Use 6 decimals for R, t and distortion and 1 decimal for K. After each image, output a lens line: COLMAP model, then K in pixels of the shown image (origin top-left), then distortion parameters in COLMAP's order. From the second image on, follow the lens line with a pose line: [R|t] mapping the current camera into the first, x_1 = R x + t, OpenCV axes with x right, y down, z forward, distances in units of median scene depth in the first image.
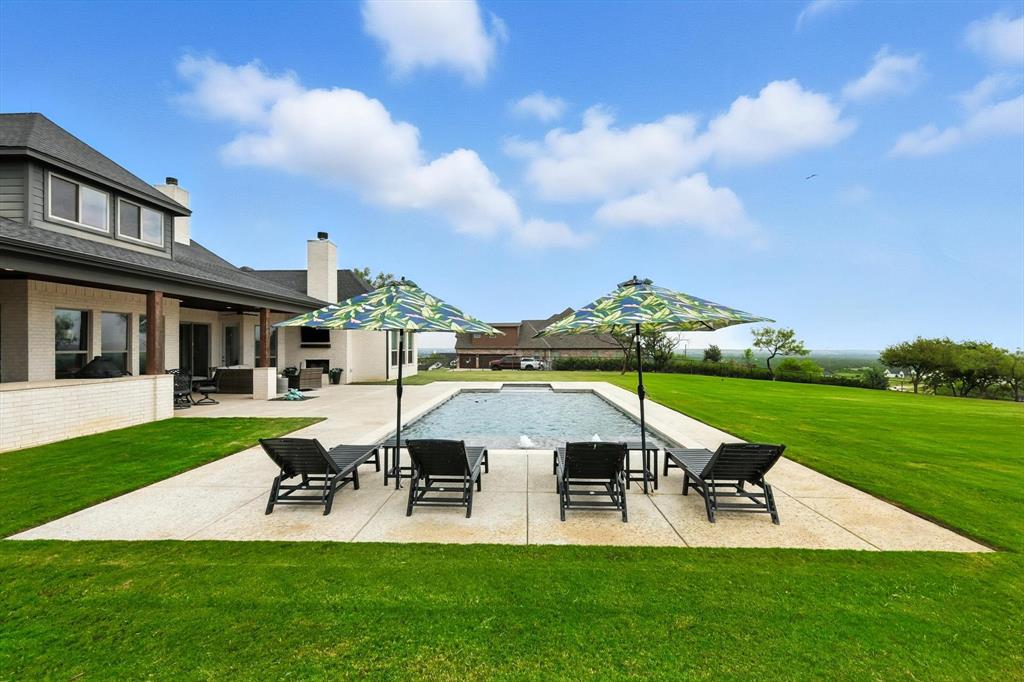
lens RADIAL K [[449.8, 0, 513.9], [0, 449.8, 345.7], [0, 0, 1]] dist [0.015088, 0.002358]
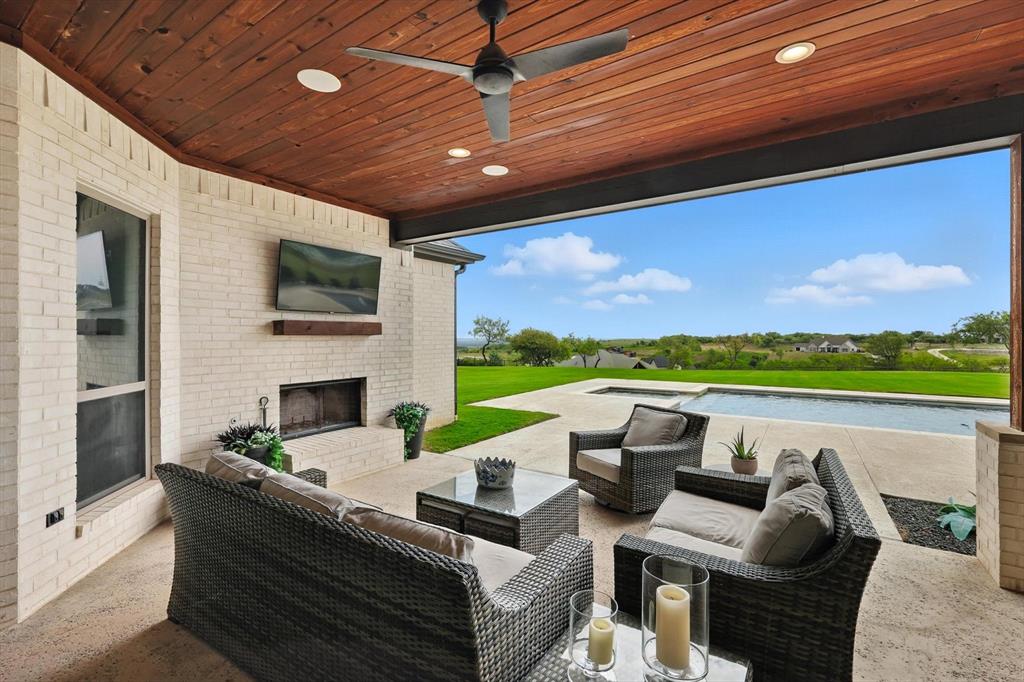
lens RADIAL K [[449.8, 0, 514.9], [0, 449.8, 337.5], [0, 0, 1]] dist [0.015088, 0.002358]
pose [[0.533653, -0.007108, 0.845674, -0.617080], [-0.000223, 0.999963, 0.008546, 0.003809], [-0.845703, -0.004749, 0.533632, 0.779796]]
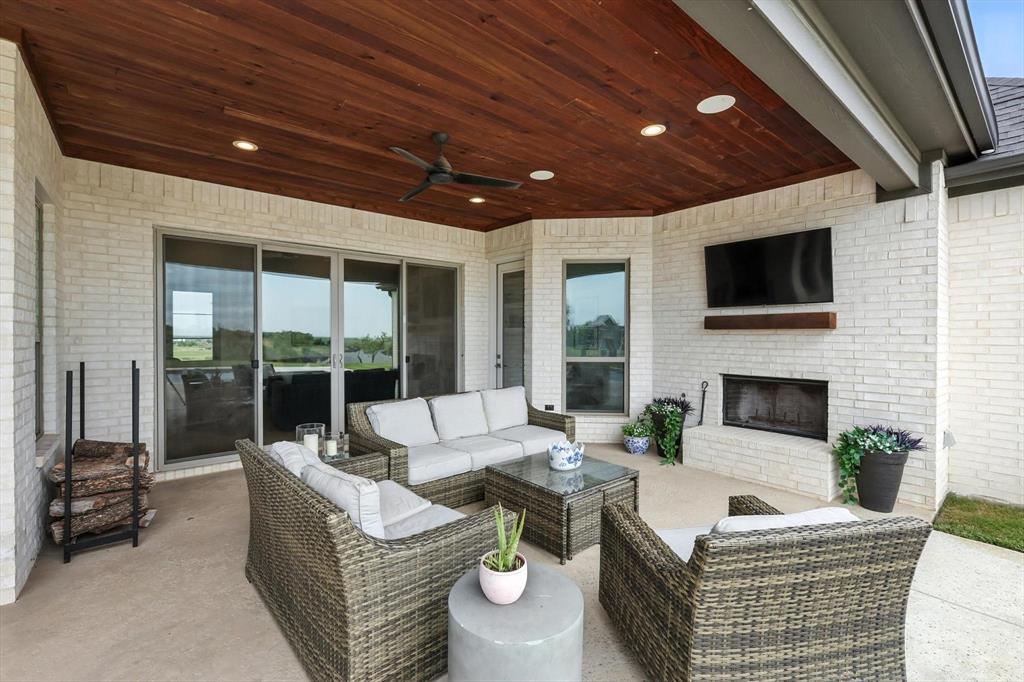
lens RADIAL K [[449.8, 0, 516.3], [0, 449.8, 336.2], [0, 0, 1]] dist [0.015088, 0.002358]
pose [[0.670514, 0.000806, -0.741896, -0.348453], [0.008338, 0.999928, 0.008622, 0.005378], [0.741850, -0.011967, 0.670460, 0.739257]]
